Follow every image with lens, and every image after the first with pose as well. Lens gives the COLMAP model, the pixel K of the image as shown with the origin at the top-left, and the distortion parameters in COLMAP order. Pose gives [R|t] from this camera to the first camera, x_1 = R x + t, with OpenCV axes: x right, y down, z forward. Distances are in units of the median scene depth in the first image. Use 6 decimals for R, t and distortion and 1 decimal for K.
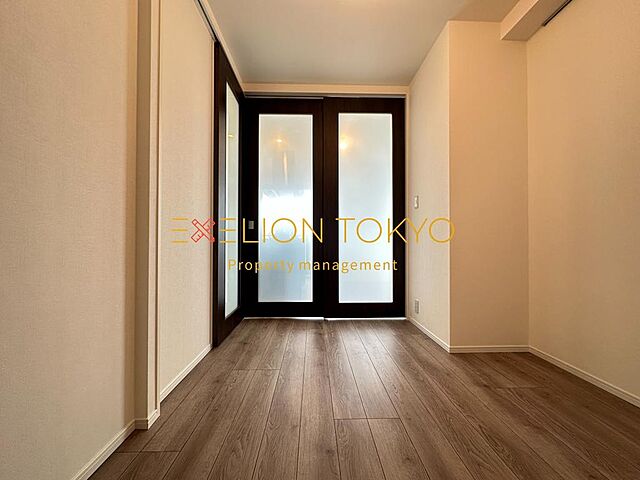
lens RADIAL K [[256.3, 0, 320.2], [0, 256.3, 241.4], [0, 0, 1]] dist [-0.000036, 0.000110]
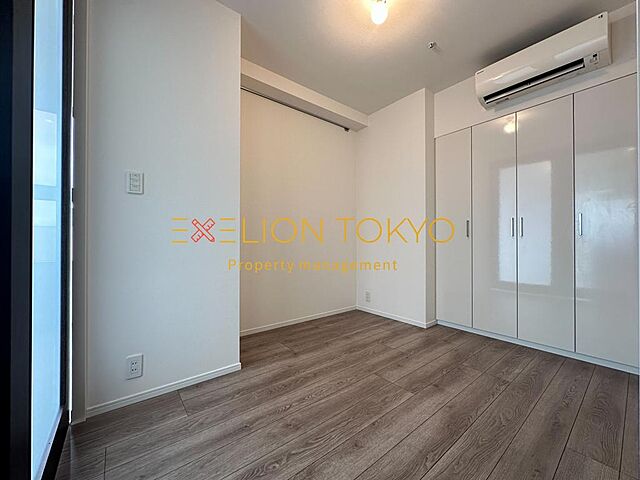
lens RADIAL K [[256.3, 0, 320.1], [0, 256.3, 240.8], [0, 0, 1]] dist [-0.000036, 0.000110]
pose [[-0.603107, 0.003013, 0.797654, -0.512115], [-0.007569, 0.999926, -0.009499, -0.034243], [-0.797624, -0.011766, -0.603040, 1.631929]]
